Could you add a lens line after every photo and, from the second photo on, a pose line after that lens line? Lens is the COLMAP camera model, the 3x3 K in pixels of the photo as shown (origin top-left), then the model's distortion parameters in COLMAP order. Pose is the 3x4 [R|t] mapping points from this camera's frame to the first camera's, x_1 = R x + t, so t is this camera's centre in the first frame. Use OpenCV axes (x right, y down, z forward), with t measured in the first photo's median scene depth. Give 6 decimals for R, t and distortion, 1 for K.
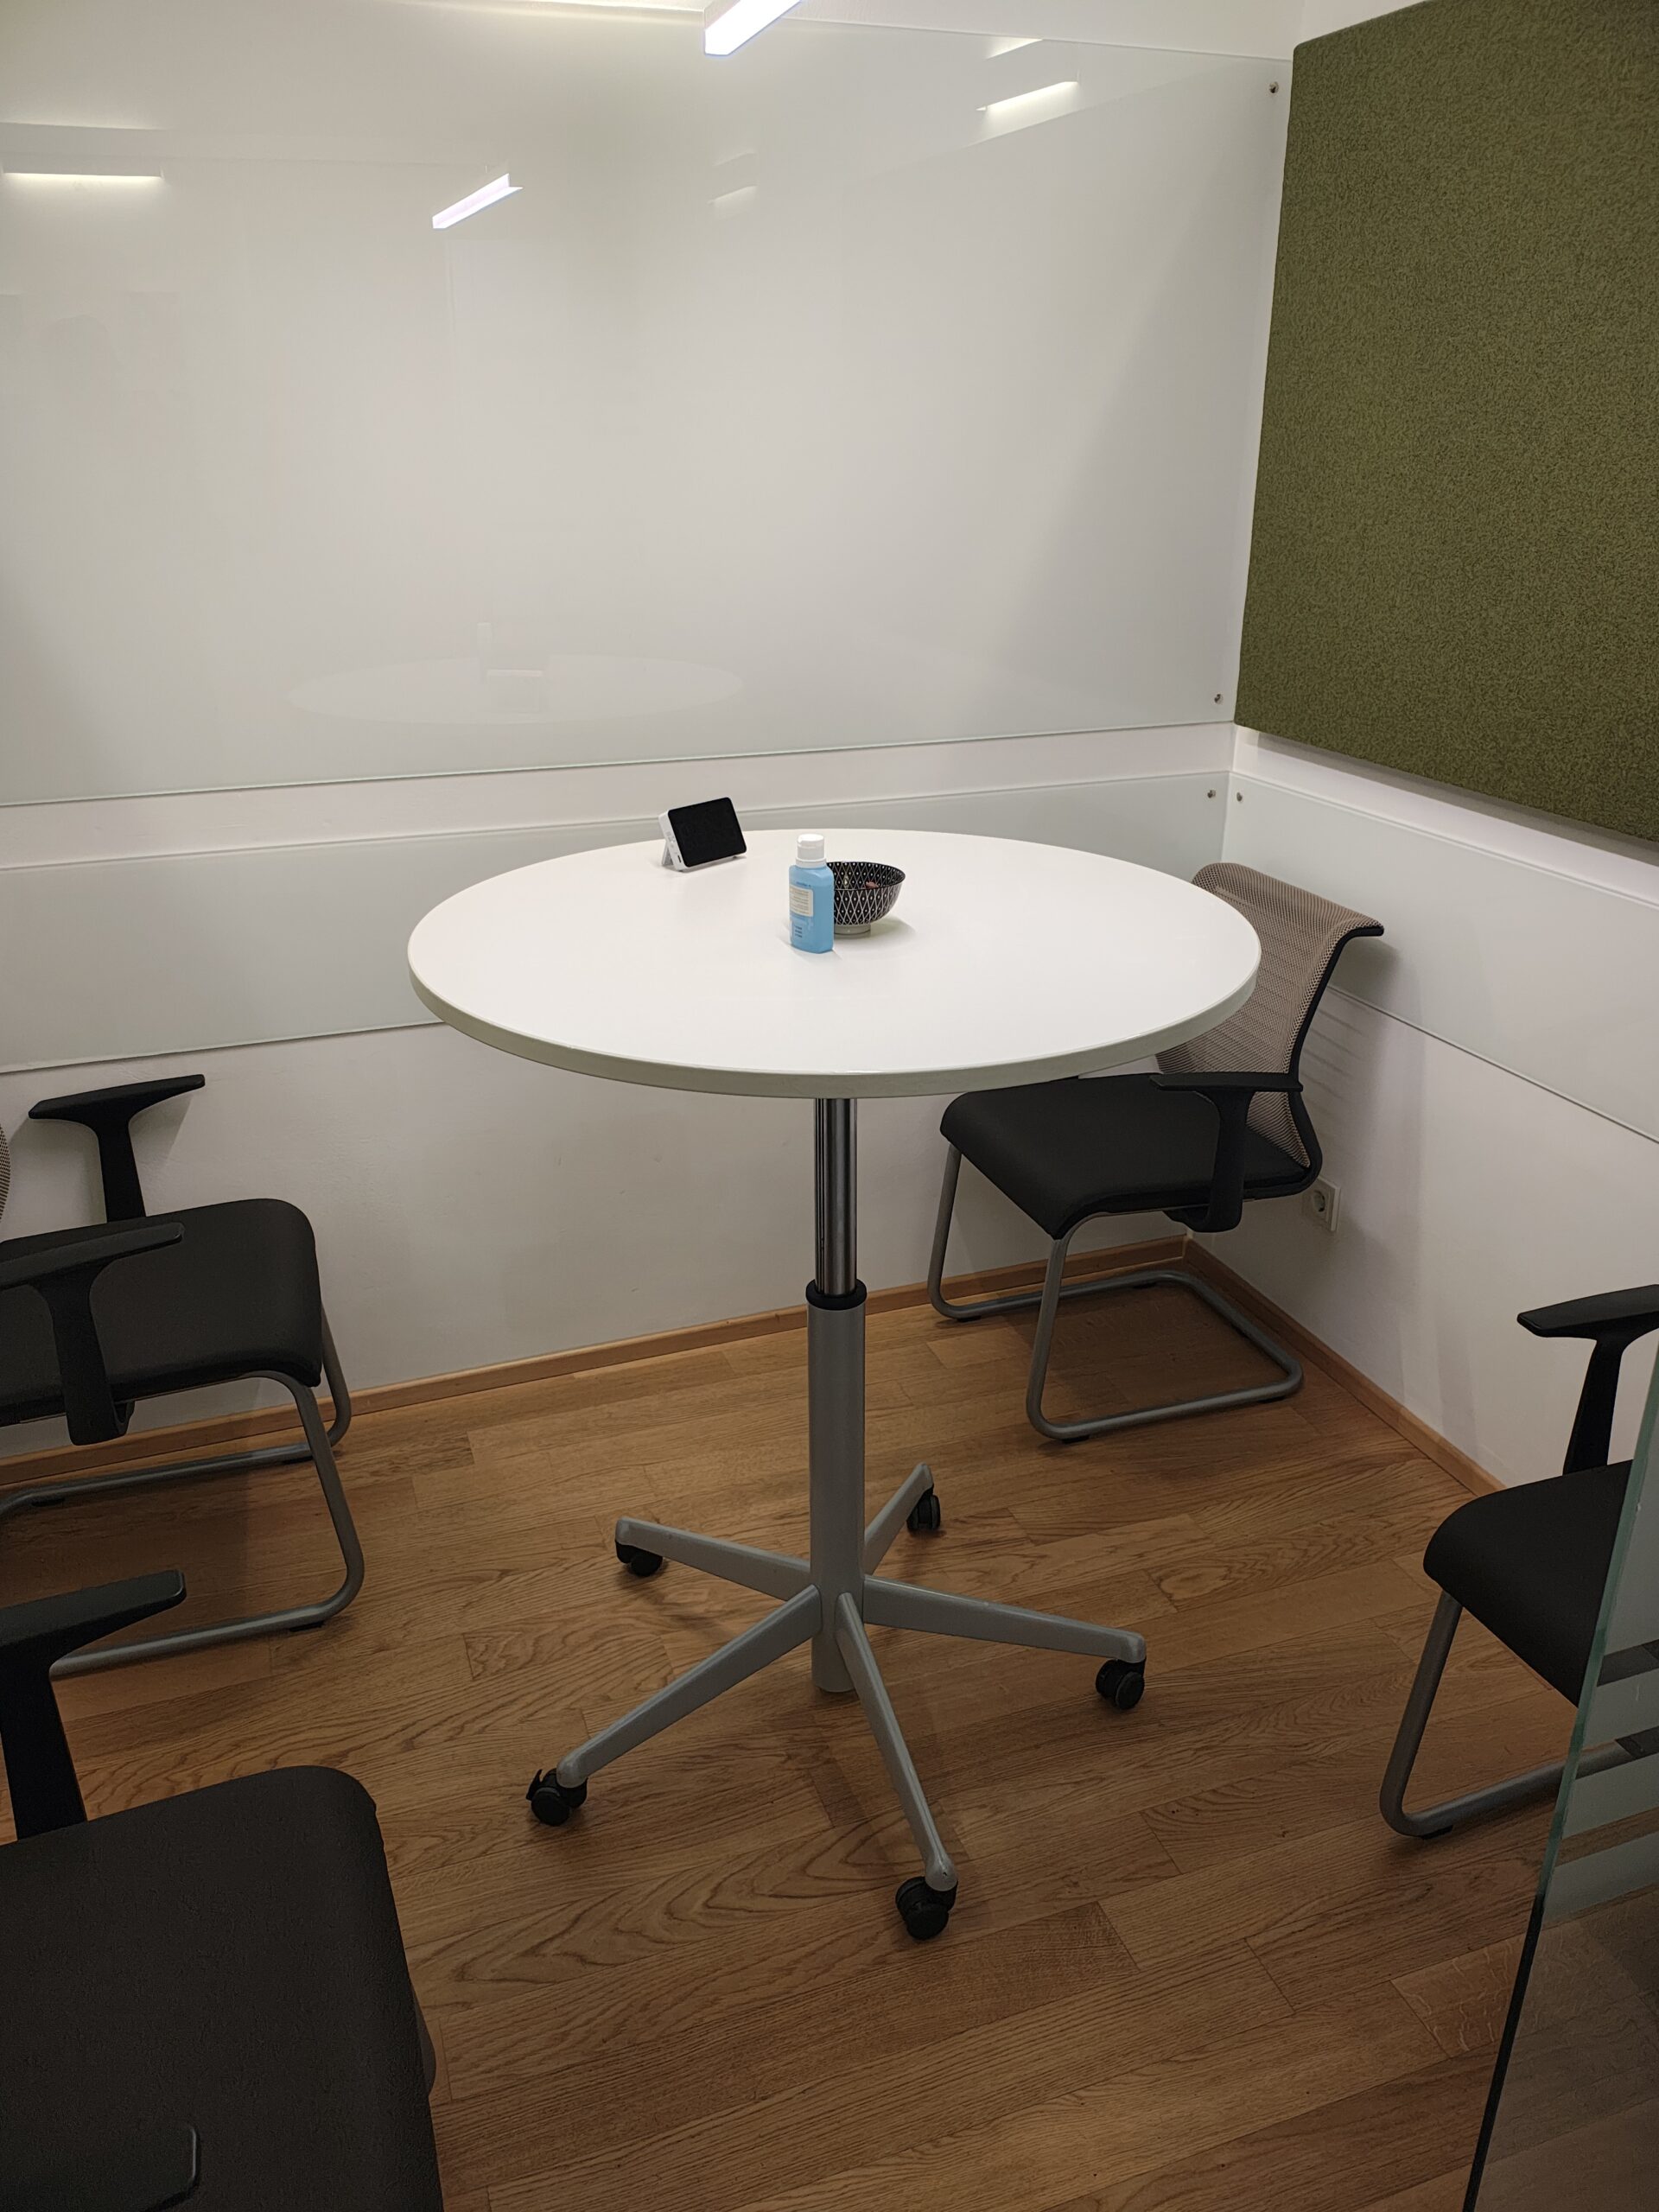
lens RADIAL K [[1599.4, 0, 829.5], [0, 1599.4, 1106.0], [0, 0, 1]] dist [-0.003034, -0.035776]
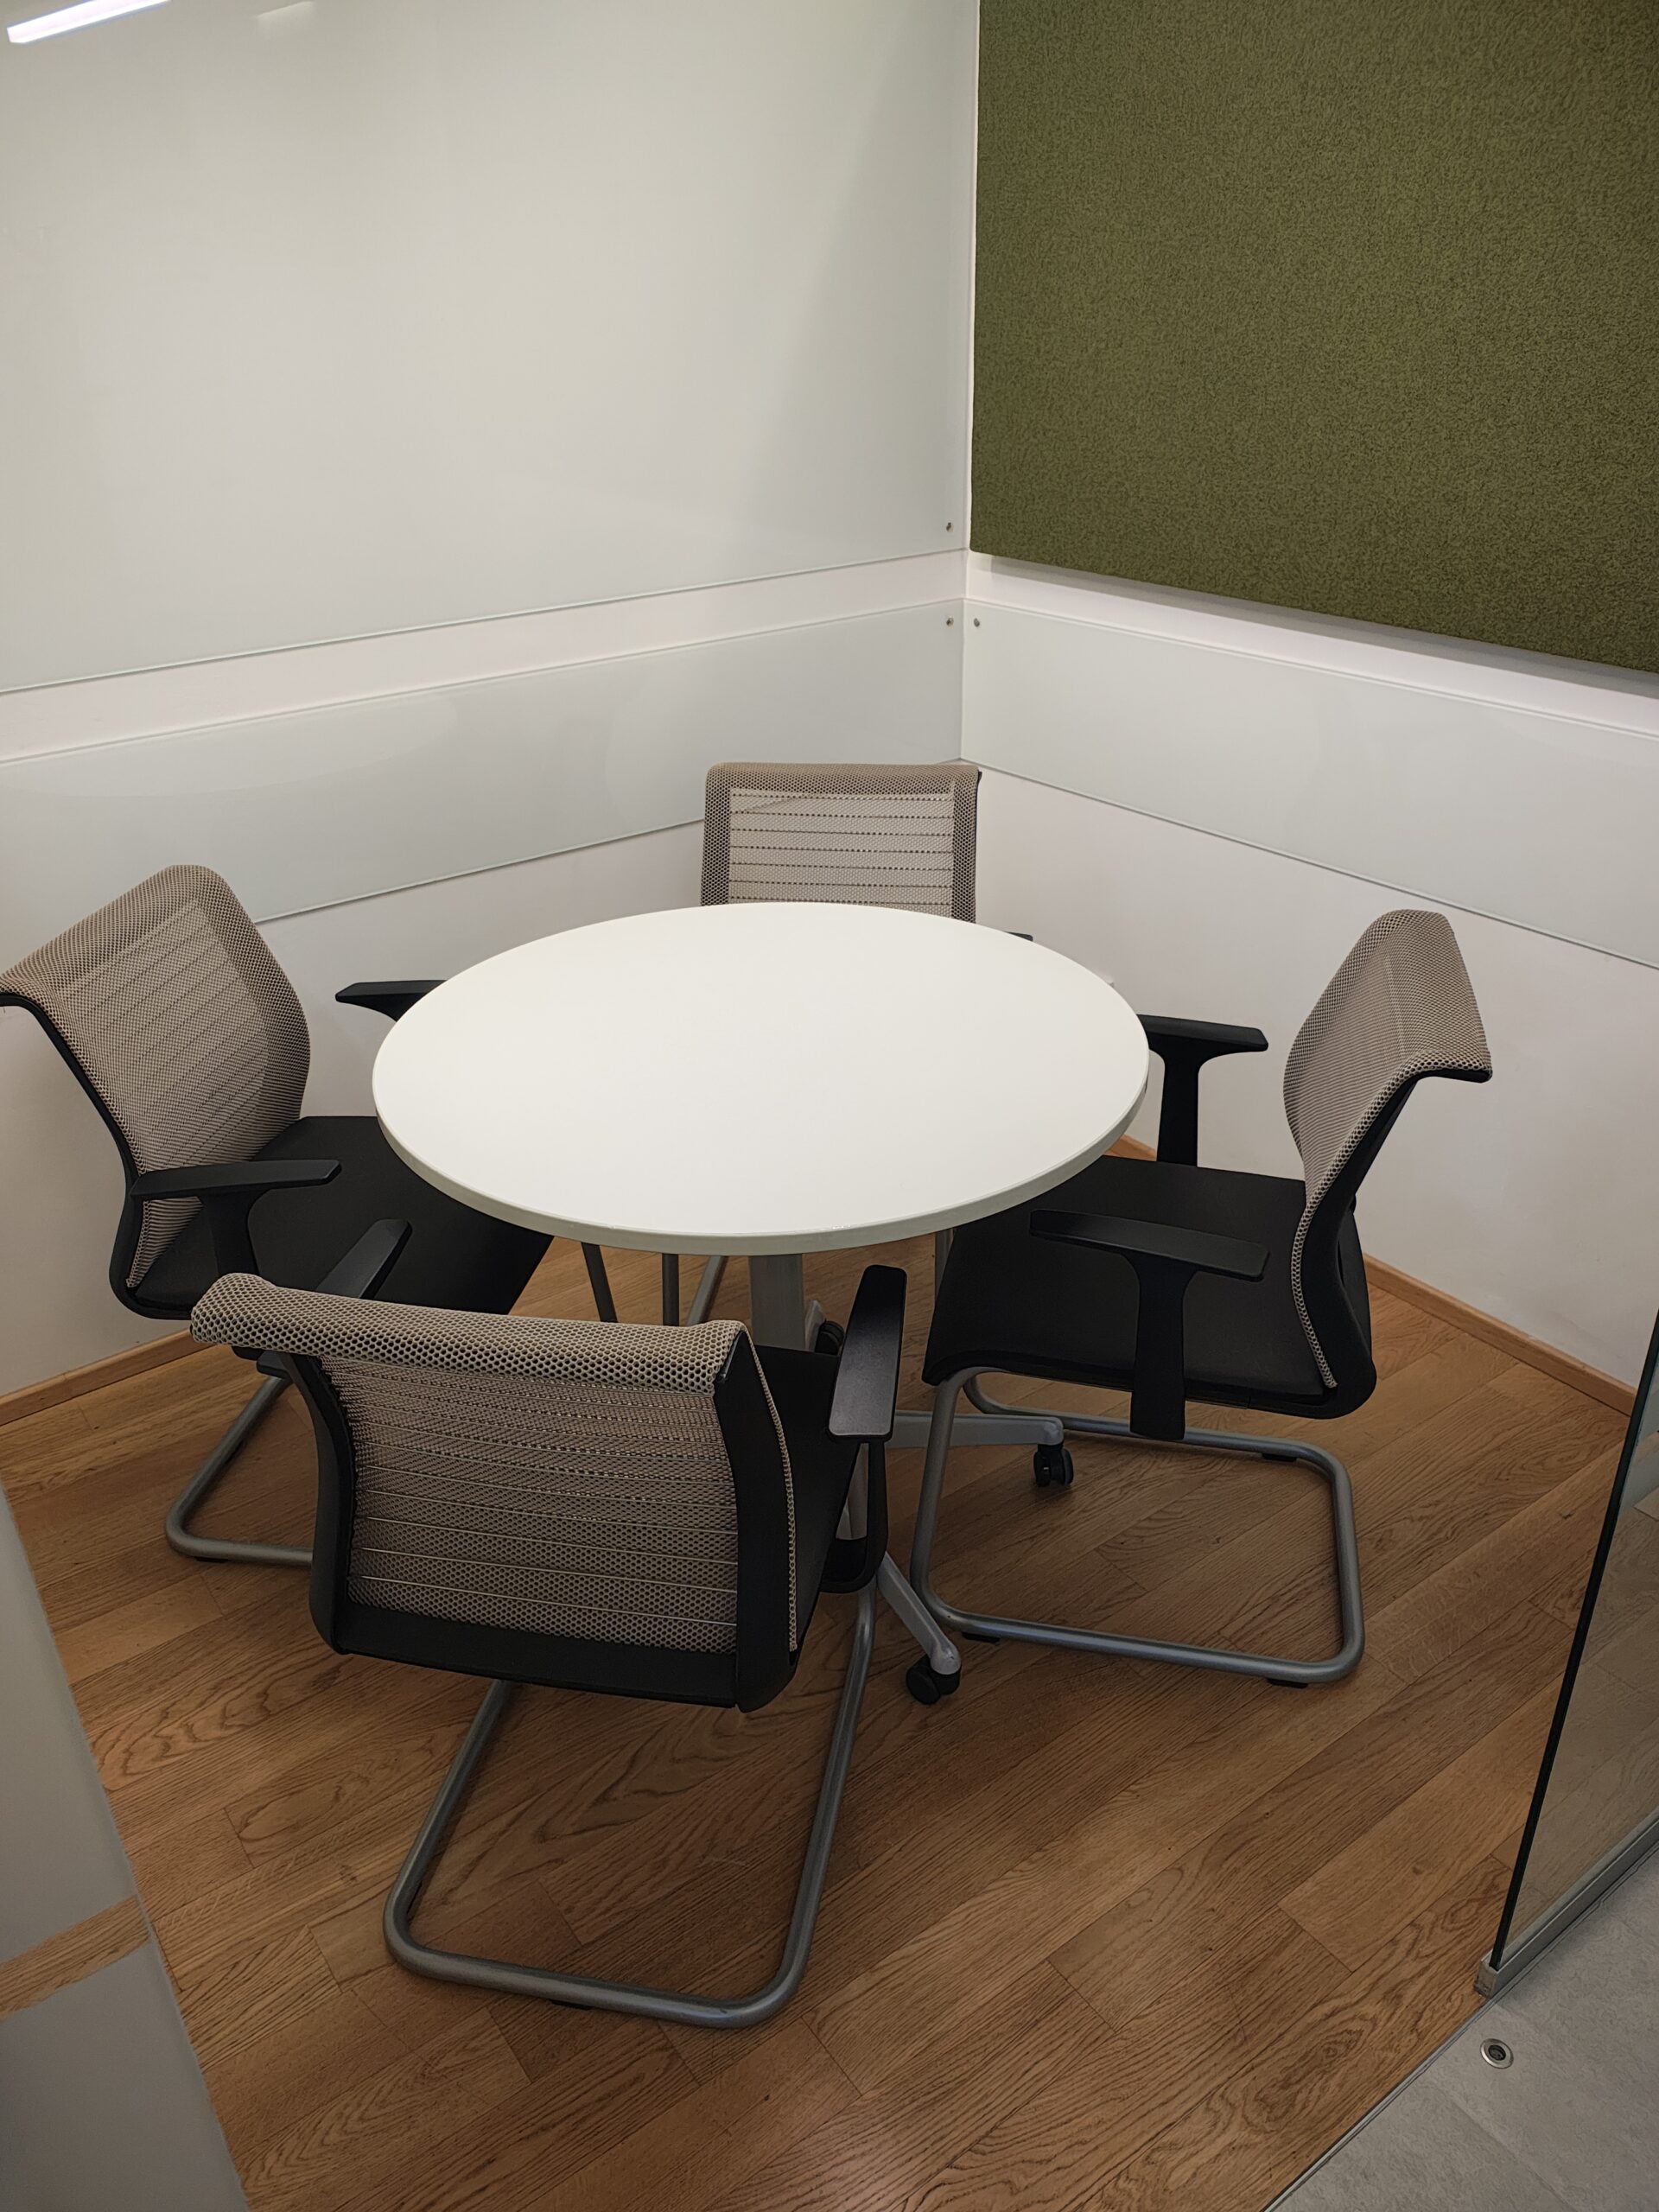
lens RADIAL K [[1599.4, 0, 829.5], [0, 1599.4, 1106.0], [0, 0, 1]] dist [-0.003034, -0.035776]
pose [[0.958054, -0.145836, 0.246706, -0.202876], [0.124540, 0.987171, 0.099913, 0.003228], [-0.258112, -0.064997, 0.963926, -0.003645]]
